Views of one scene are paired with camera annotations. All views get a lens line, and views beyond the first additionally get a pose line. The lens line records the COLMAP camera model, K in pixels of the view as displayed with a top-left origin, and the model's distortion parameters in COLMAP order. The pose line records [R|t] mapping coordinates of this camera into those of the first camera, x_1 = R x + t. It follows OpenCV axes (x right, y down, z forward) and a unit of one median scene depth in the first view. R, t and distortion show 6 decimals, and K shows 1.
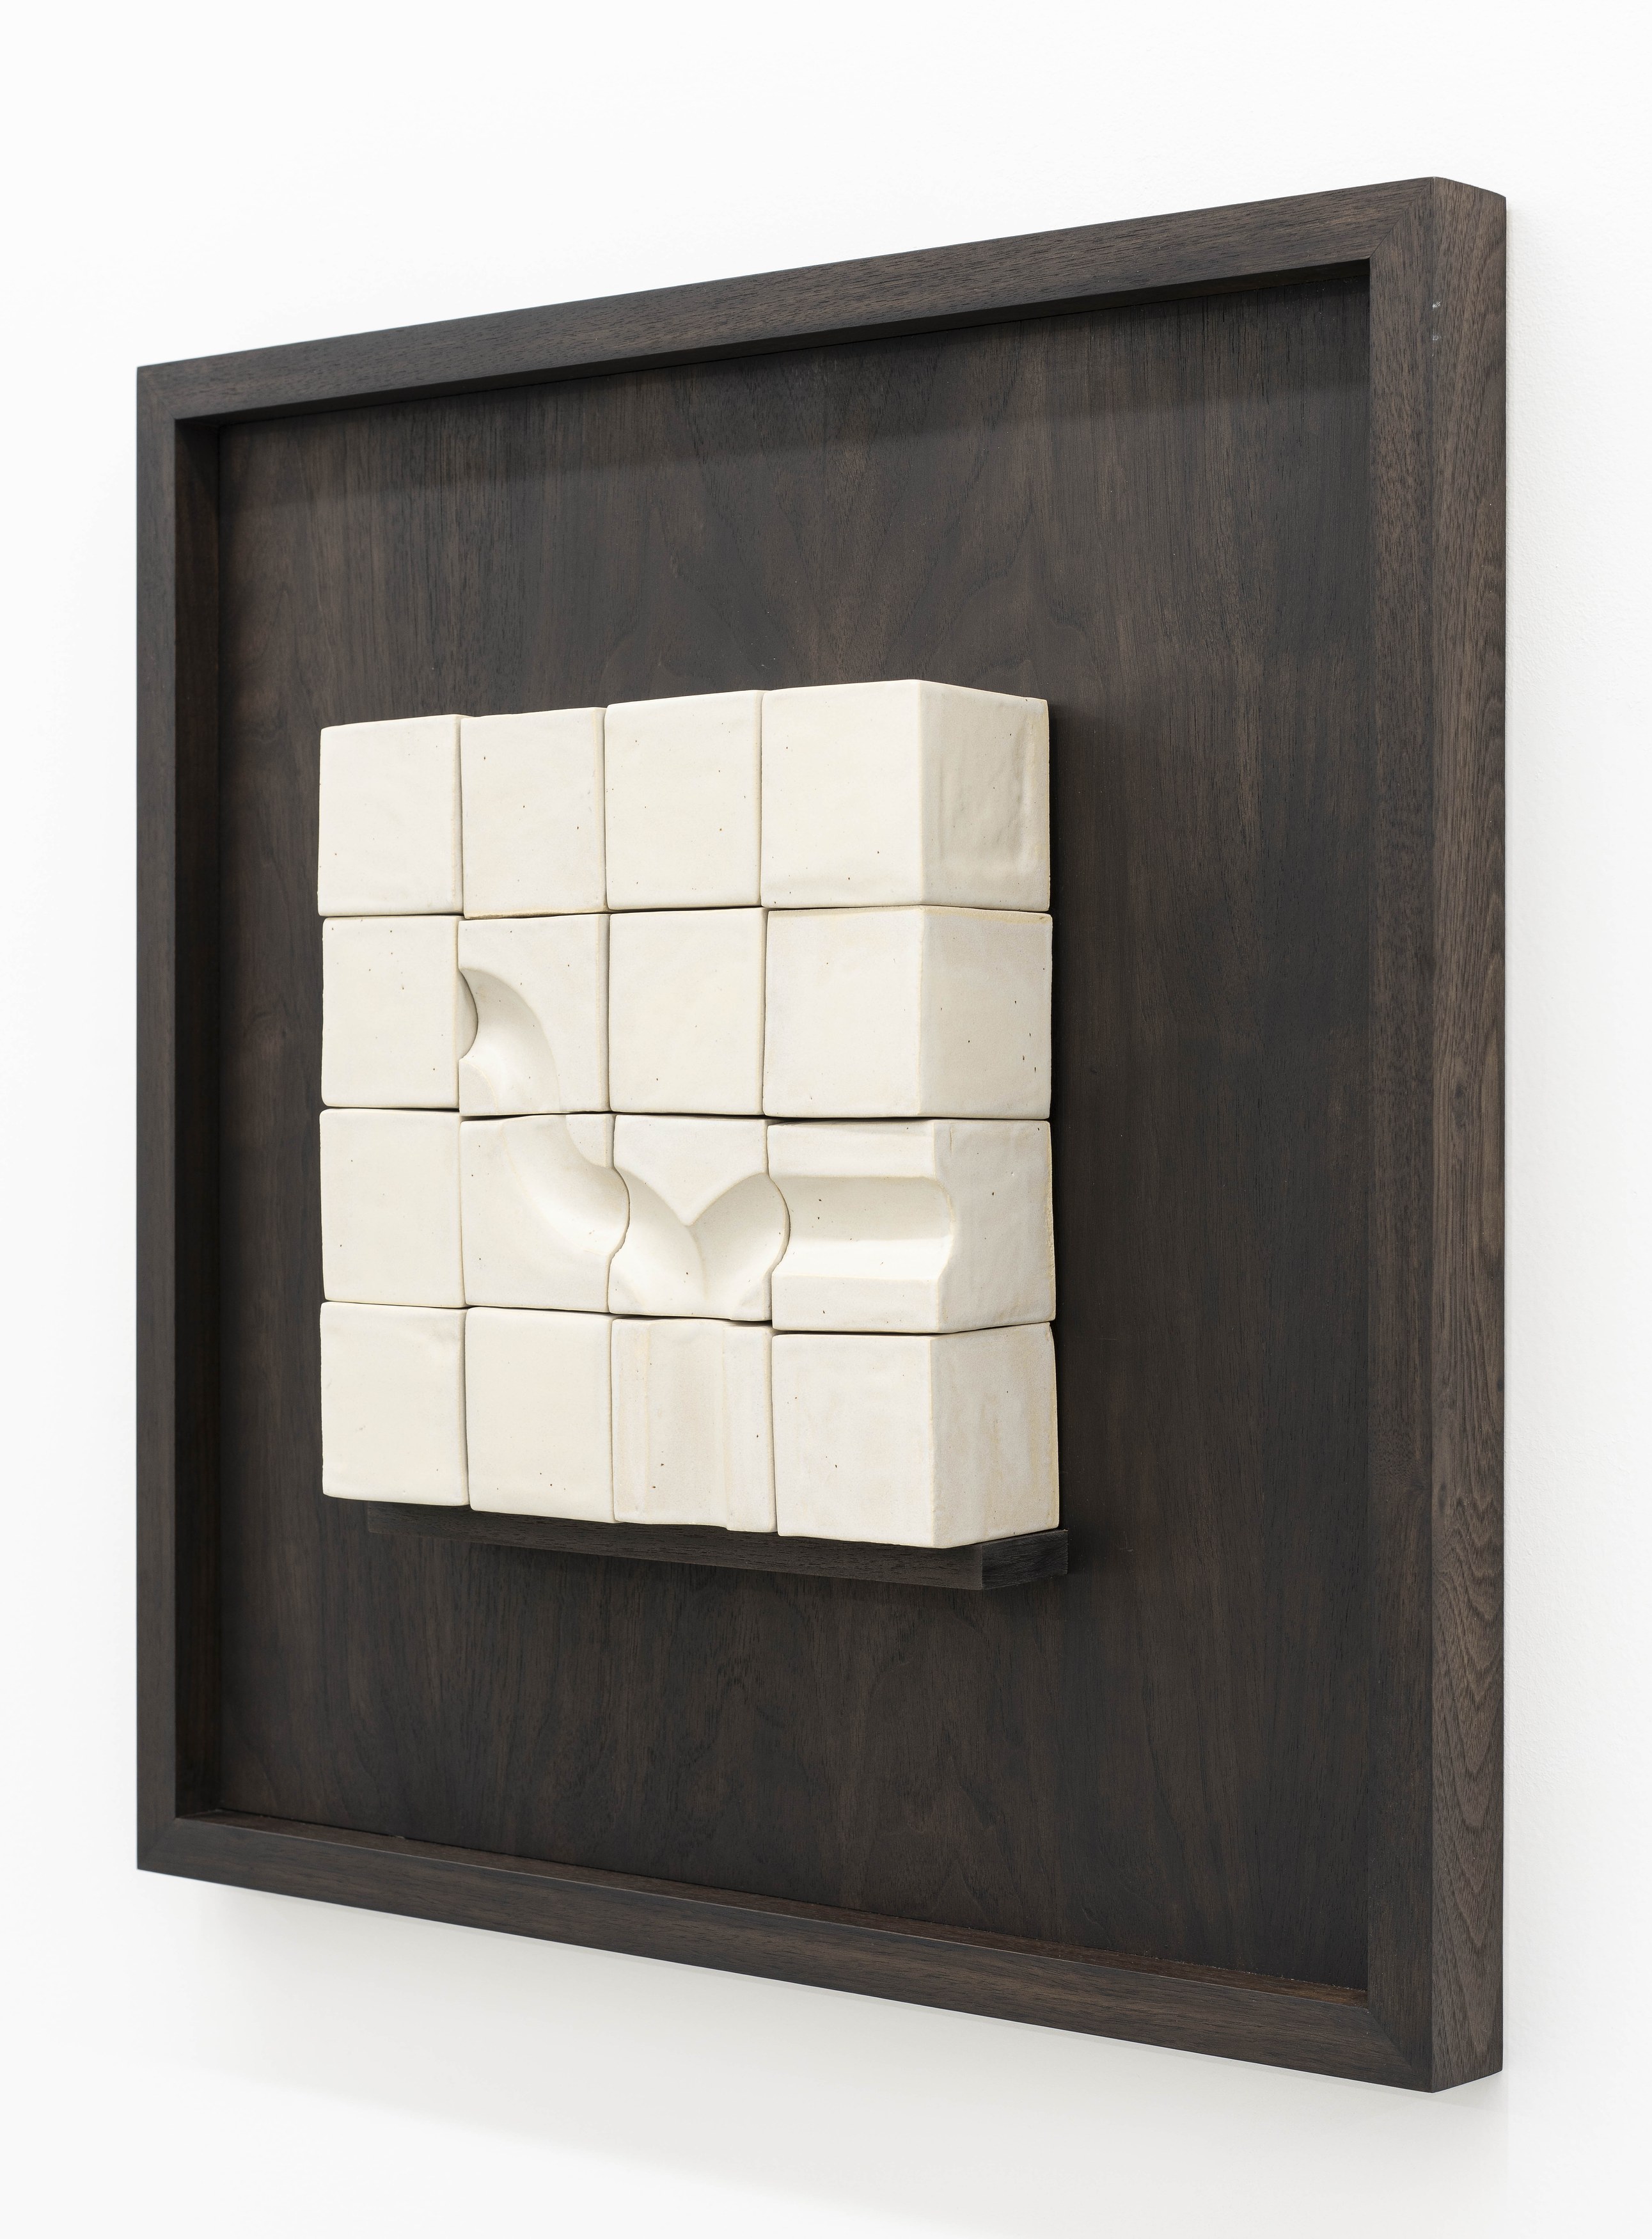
lens RADIAL K [[4480.0, 0, 818.0], [0, 4480.0, 1118.4], [0, 0, 1]] dist [0.017362, 0.000000]
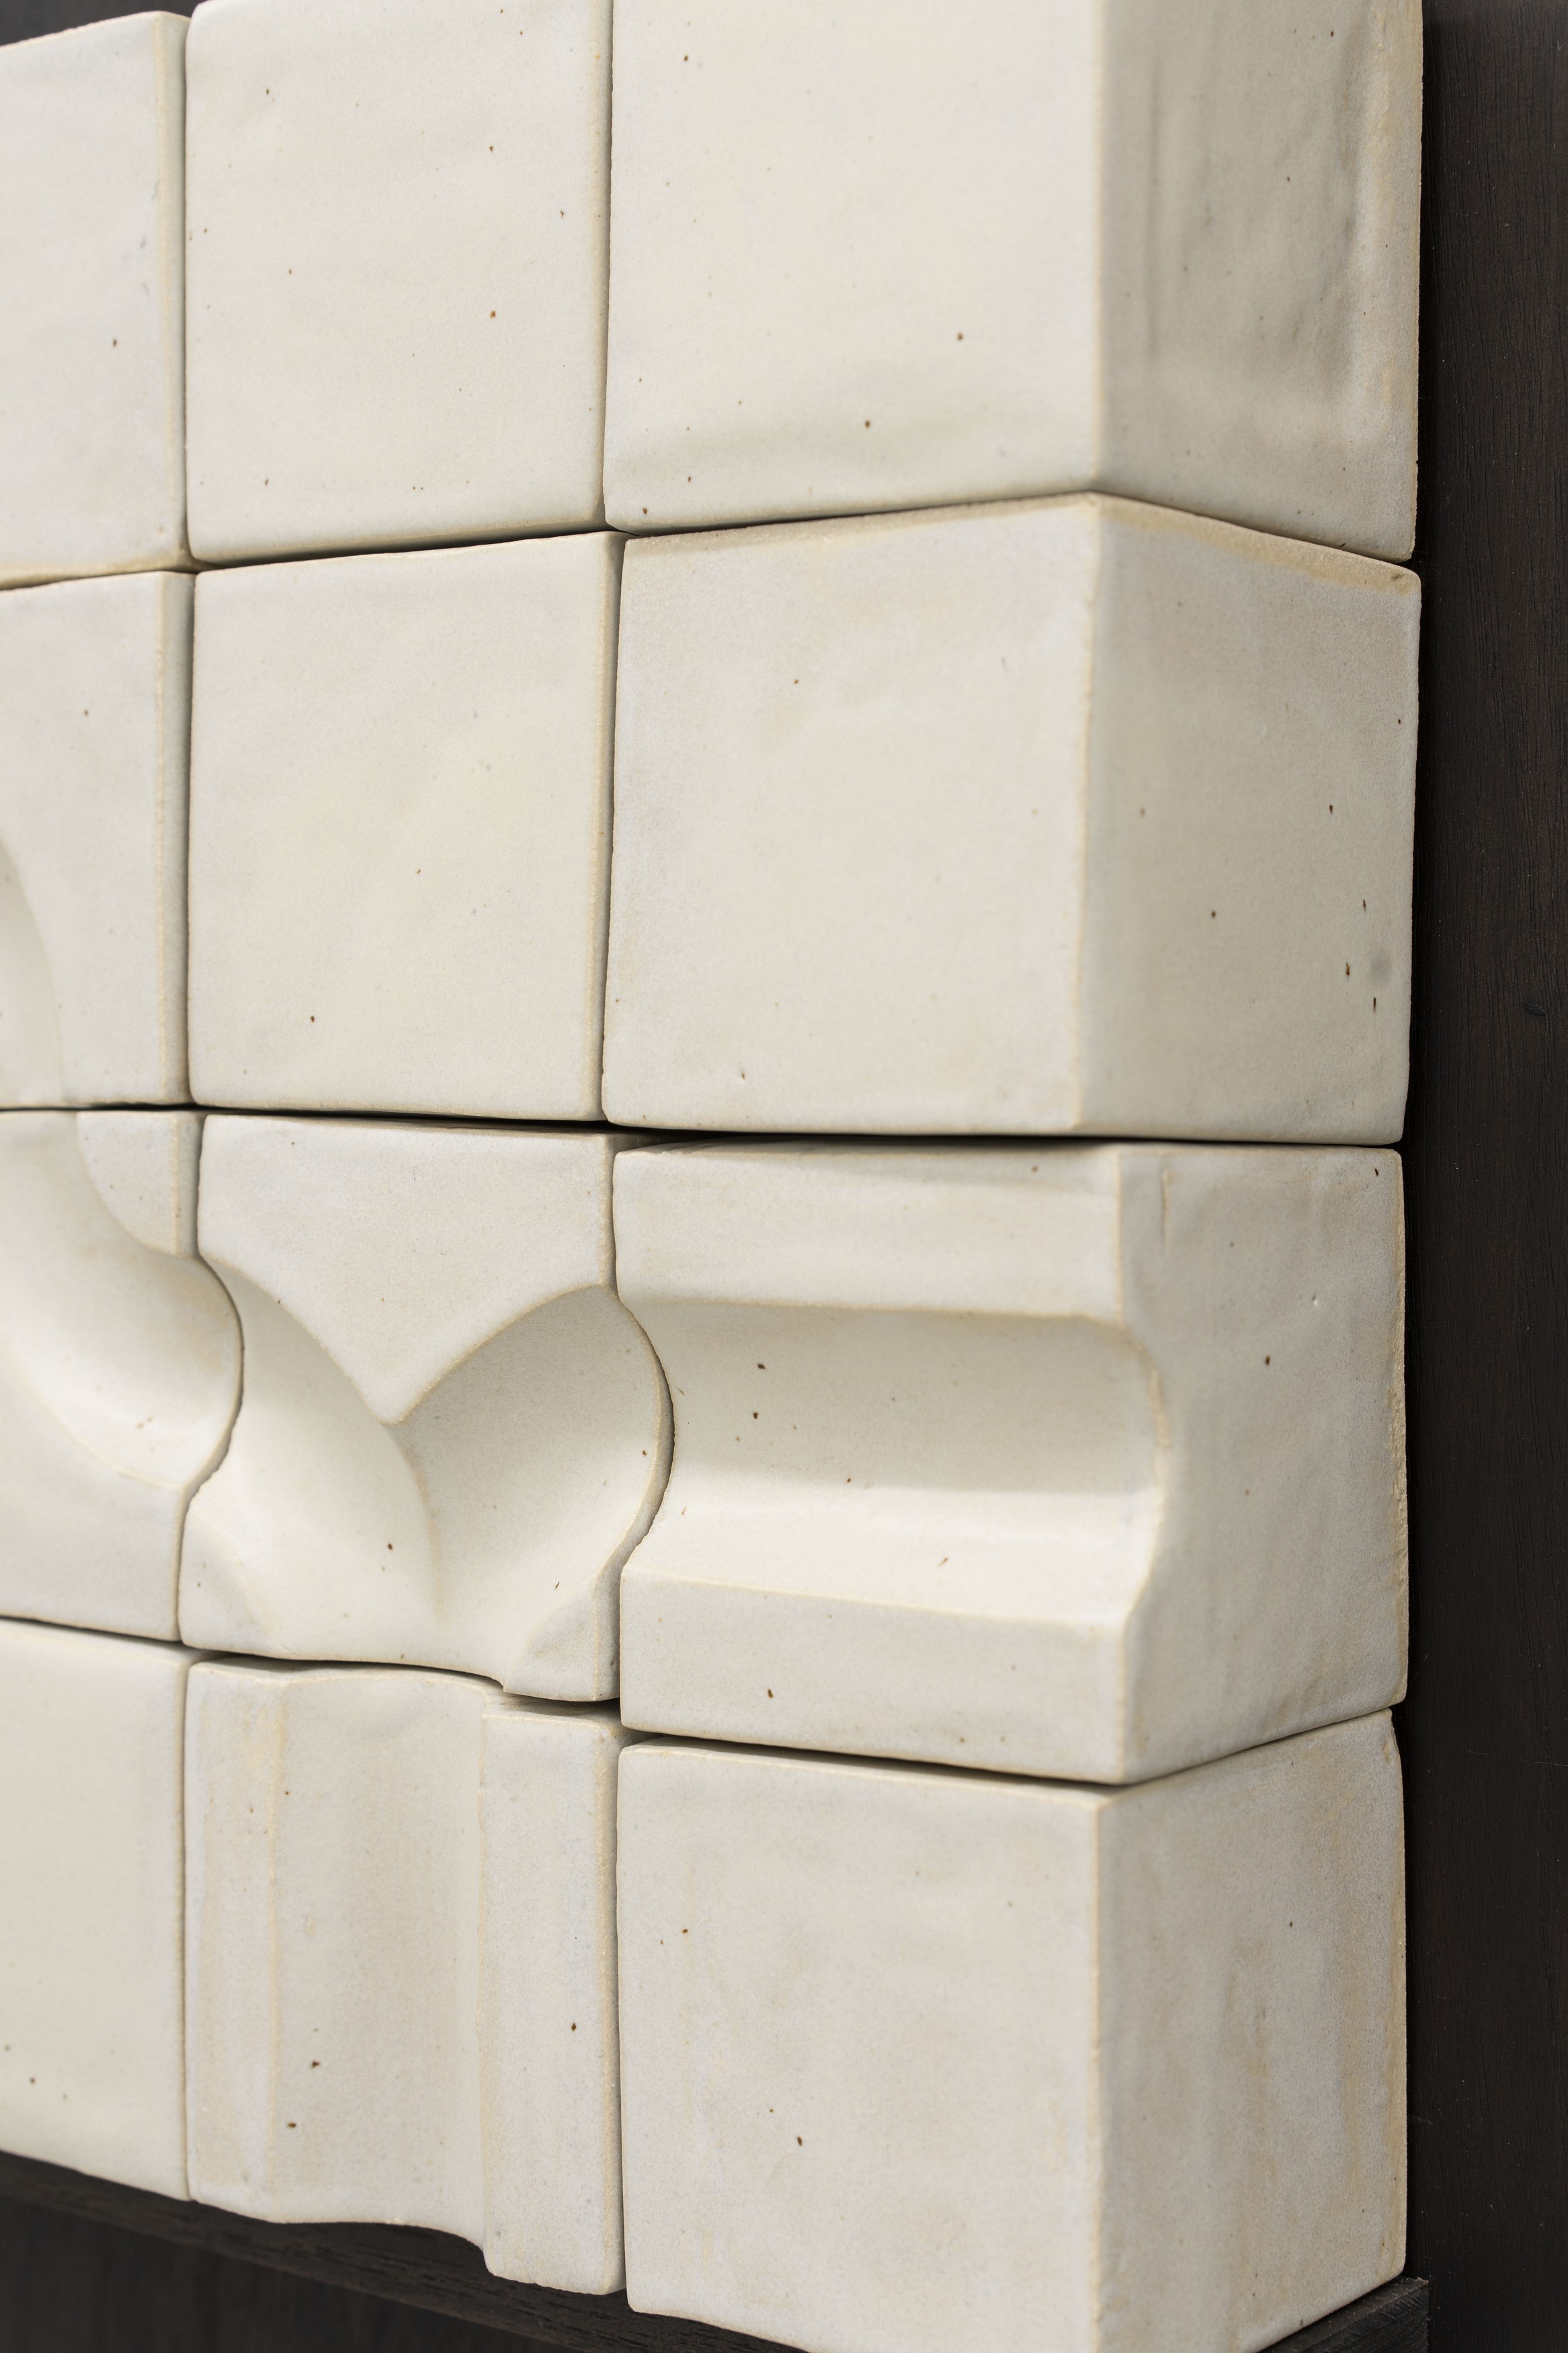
lens RADIAL K [[3961.8, 0, 786.0], [0, 3961.8, 1190.2], [0, 0, 1]] dist [0.050527, 0.000000]
pose [[0.999239, 0.014004, 0.036411, -0.009054], [-0.014726, 0.999699, 0.019636, -0.001670], [-0.036125, -0.020157, 0.999144, 0.685759]]
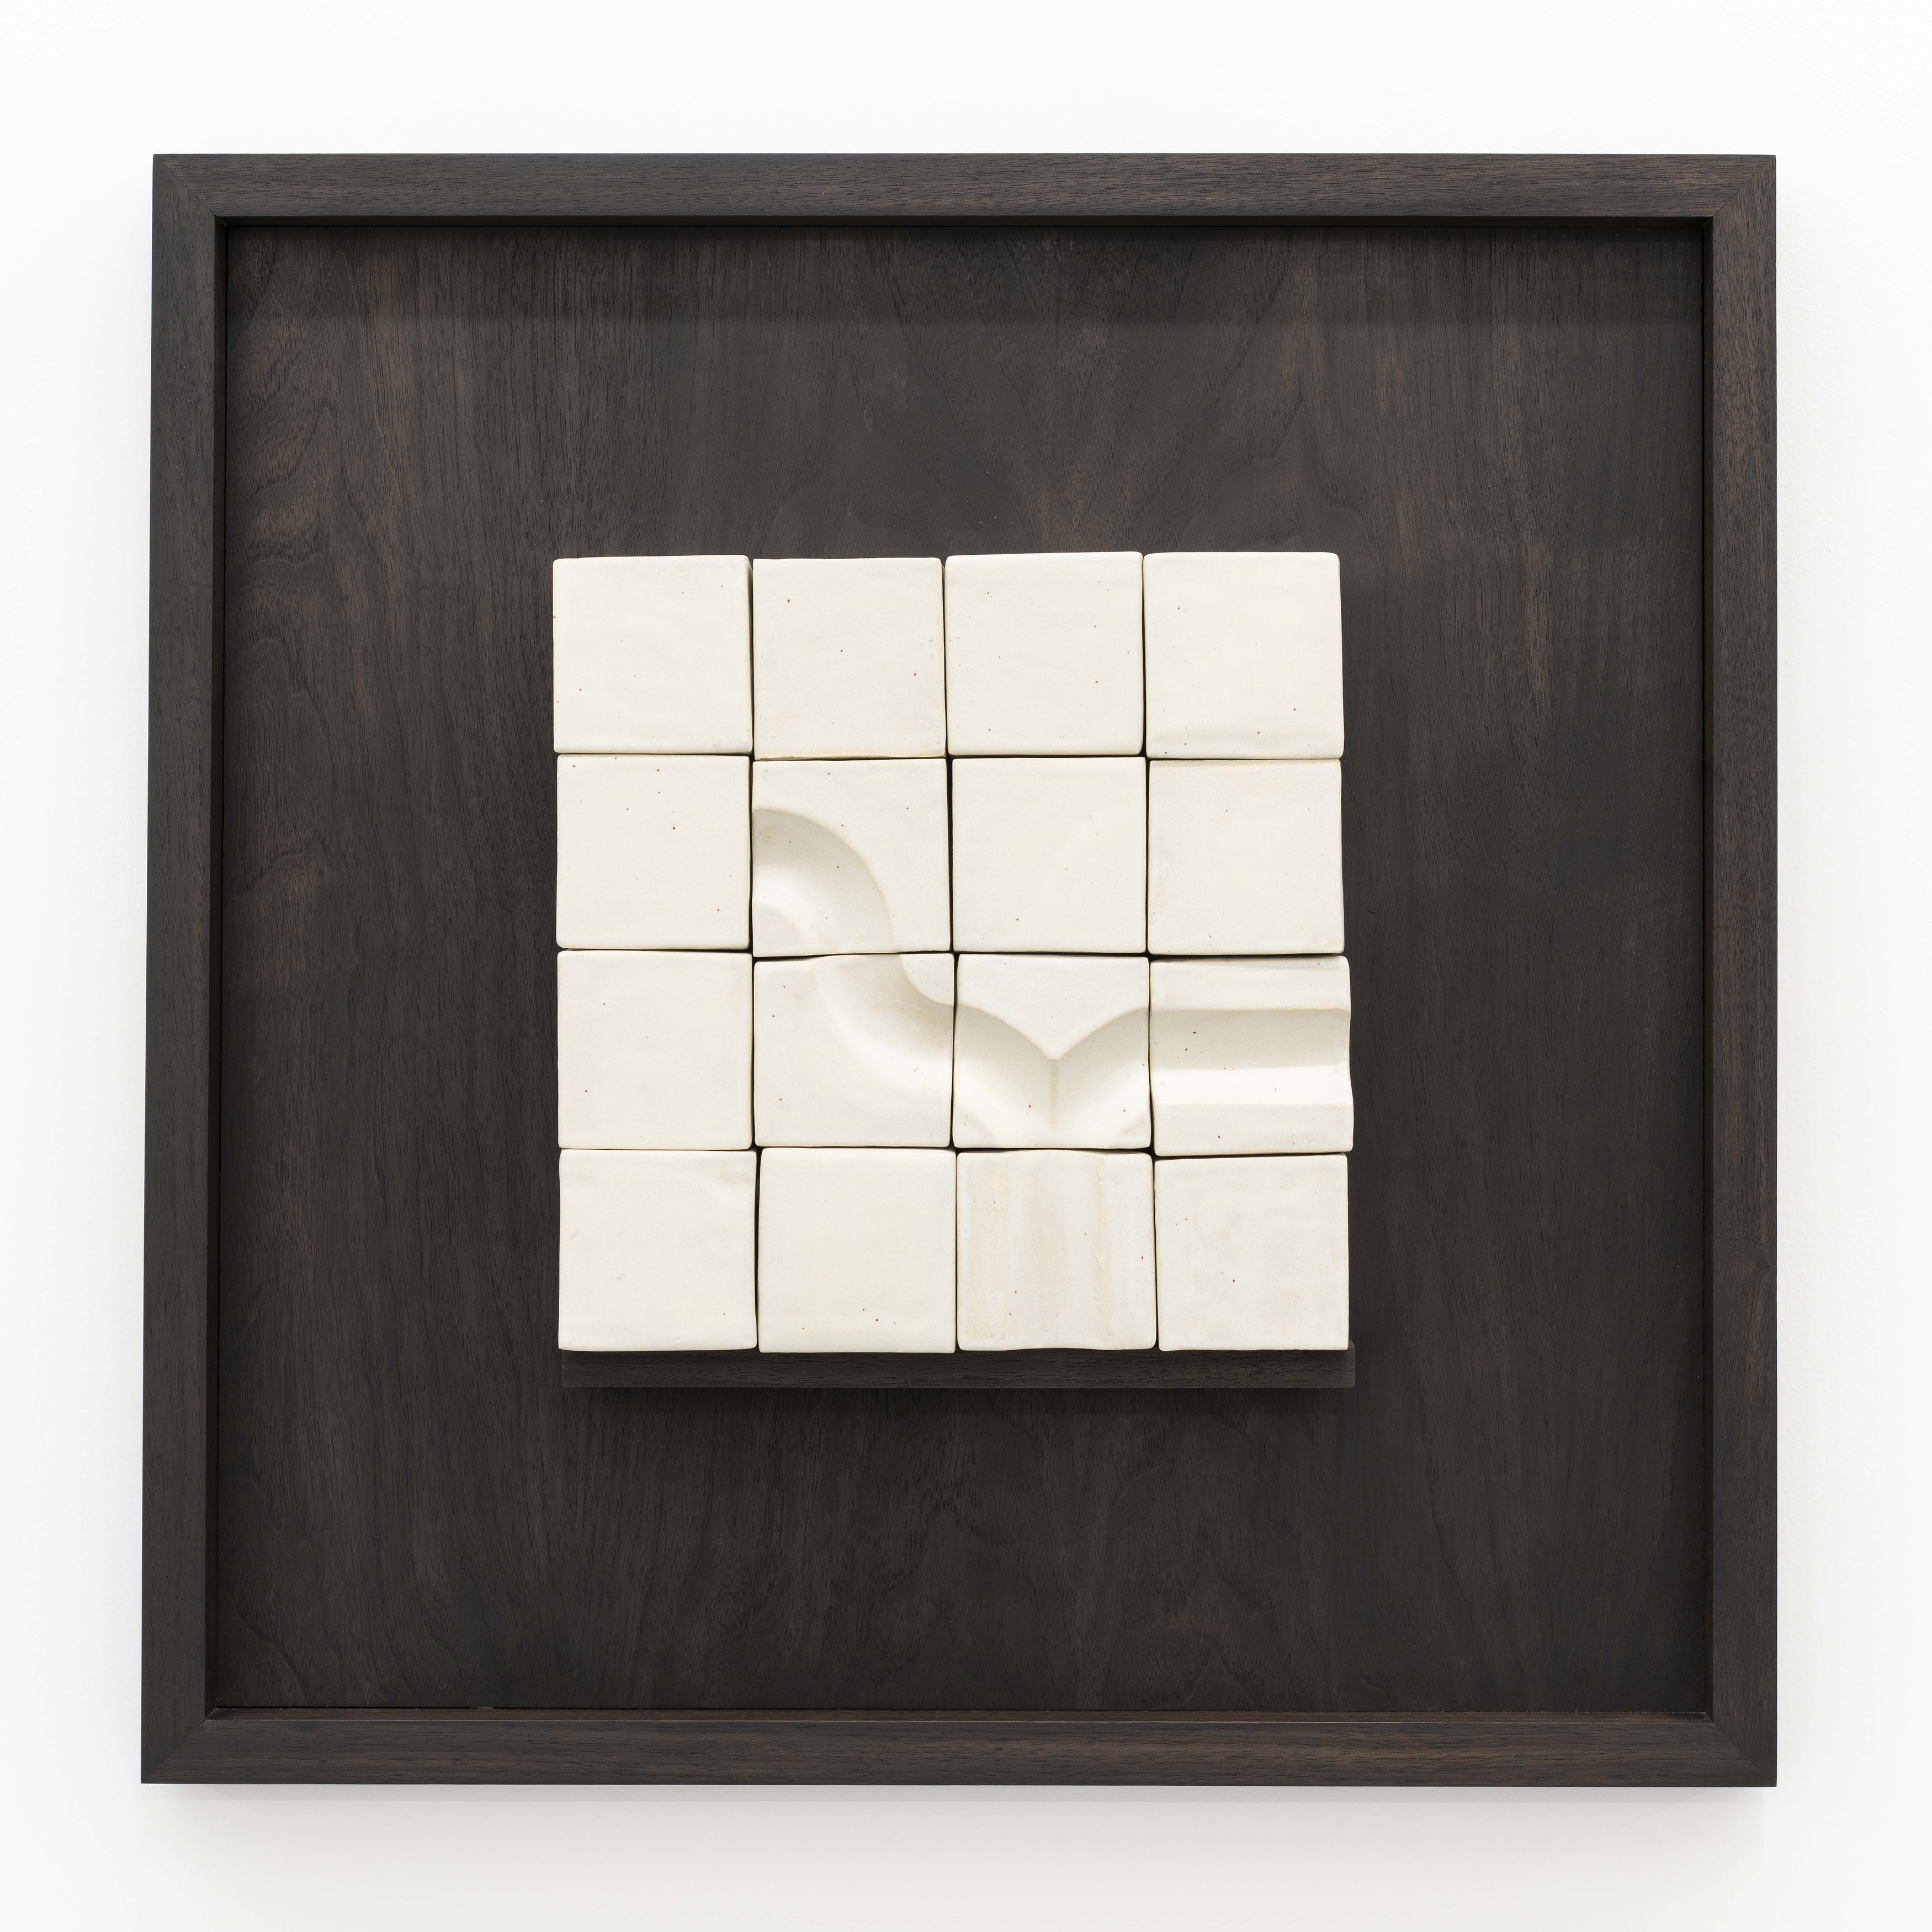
lens RADIAL K [[4595.2, 0, 1013.2], [0, 4595.2, 806.2], [0, 0, 1]] dist [0.011947, 0.000000]
pose [[0.769820, 0.014909, 0.638087, -0.726588], [0.007725, 0.999436, -0.032671, -0.000181], [-0.638214, 0.030080, 0.769271, 0.184134]]
